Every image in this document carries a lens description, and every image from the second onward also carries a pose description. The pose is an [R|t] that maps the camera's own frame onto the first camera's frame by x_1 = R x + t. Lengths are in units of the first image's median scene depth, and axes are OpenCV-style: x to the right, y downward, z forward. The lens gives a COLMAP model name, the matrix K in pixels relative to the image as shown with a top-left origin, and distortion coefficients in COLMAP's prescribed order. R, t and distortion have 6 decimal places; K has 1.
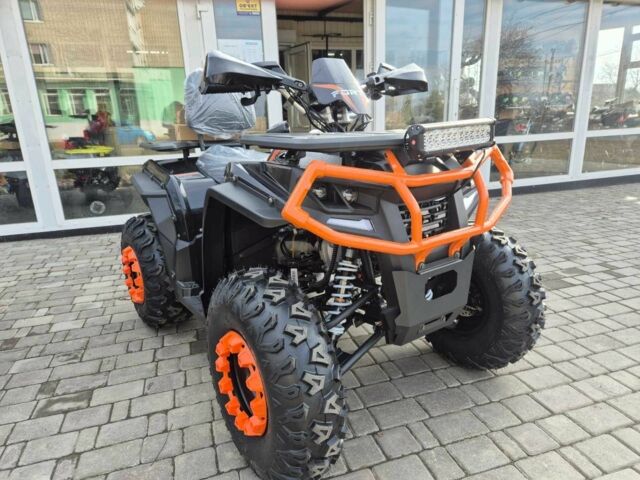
lens RADIAL K [[436.6, 0, 320.0], [0, 436.6, 240.0], [0, 0, 1]] dist [0.000525, -0.001532]
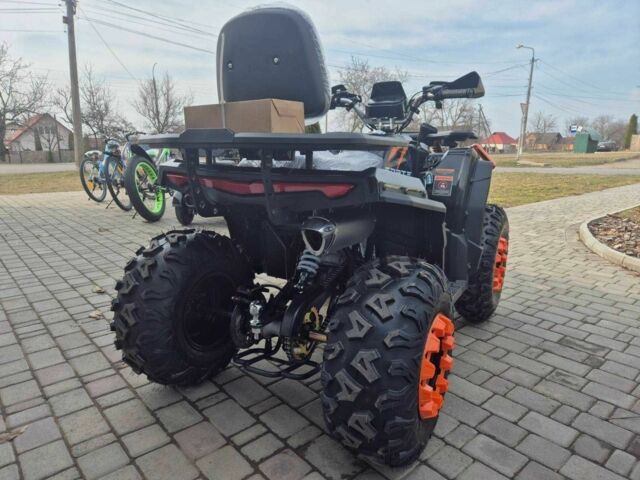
lens RADIAL K [[436.6, 0, 320.0], [0, 436.6, 240.0], [0, 0, 1]] dist [0.000525, -0.001532]
pose [[-0.404522, -0.168307, 0.898907, -1.243053], [0.242031, 0.928170, 0.282704, -0.389862], [-0.881920, 0.331924, -0.334730, 1.822254]]
